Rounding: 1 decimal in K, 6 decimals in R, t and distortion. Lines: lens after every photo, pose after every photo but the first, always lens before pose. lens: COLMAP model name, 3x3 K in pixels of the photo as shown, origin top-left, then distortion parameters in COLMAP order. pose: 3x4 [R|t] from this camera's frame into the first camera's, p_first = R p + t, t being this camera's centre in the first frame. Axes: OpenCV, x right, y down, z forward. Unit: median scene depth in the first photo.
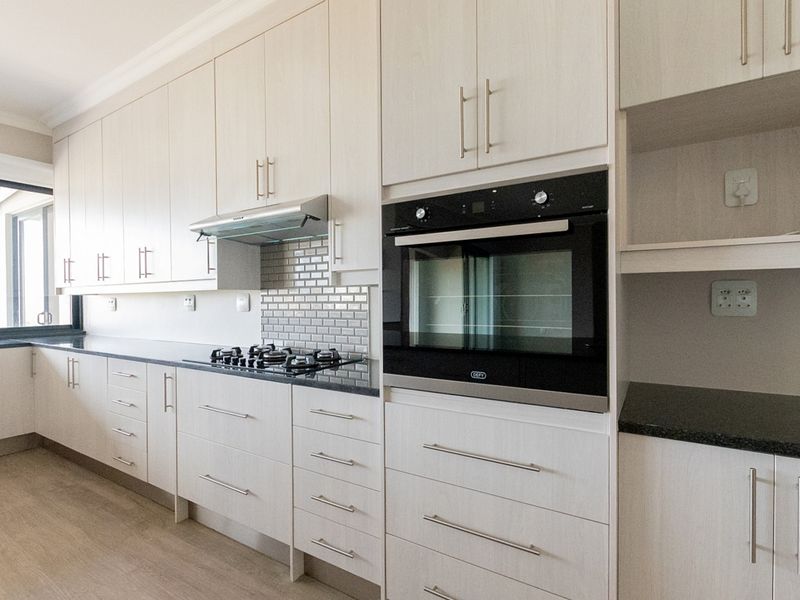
lens RADIAL K [[404.2, 0, 407.0], [0, 404.2, 300.1], [0, 0, 1]] dist [0.001155, -0.000166]
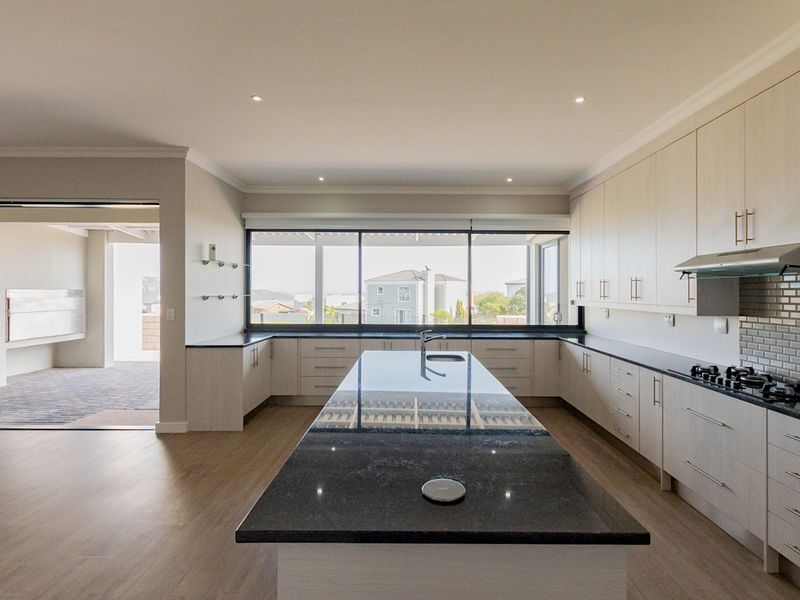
lens RADIAL K [[416.3, 0, 410.2], [0, 416.3, 287.5], [0, 0, 1]] dist [0.001499, -0.000110]
pose [[0.520822, 0.005080, -0.853650, 0.167743], [-0.014217, 0.999895, -0.002724, -0.102858], [0.853547, 0.013555, 0.520840, -0.428217]]
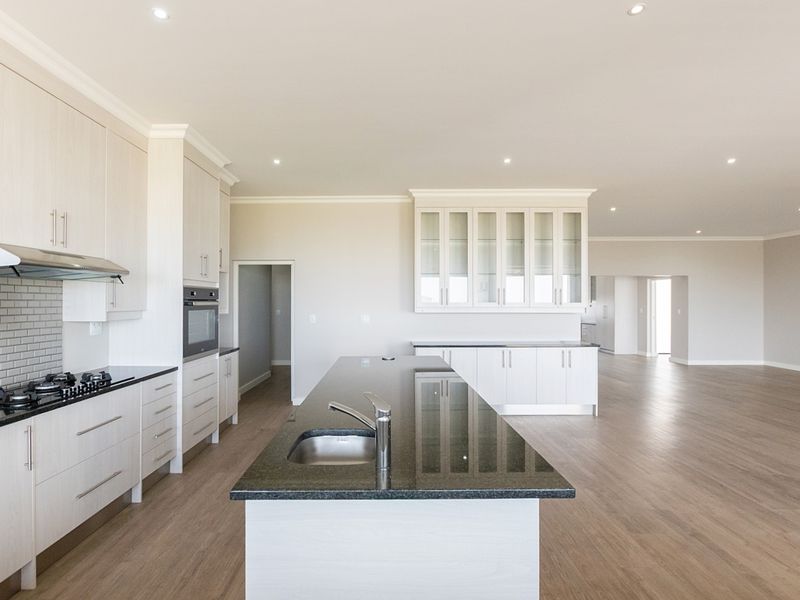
lens RADIAL K [[415.0, 0, 385.2], [0, 415.0, 305.3], [0, 0, 1]] dist [-0.002321, -0.002061]
pose [[-0.511566, 0.000824, 0.859244, -1.725469], [0.006528, 0.999974, 0.002928, -0.078755], [-0.859219, 0.007107, -0.511558, 0.777196]]
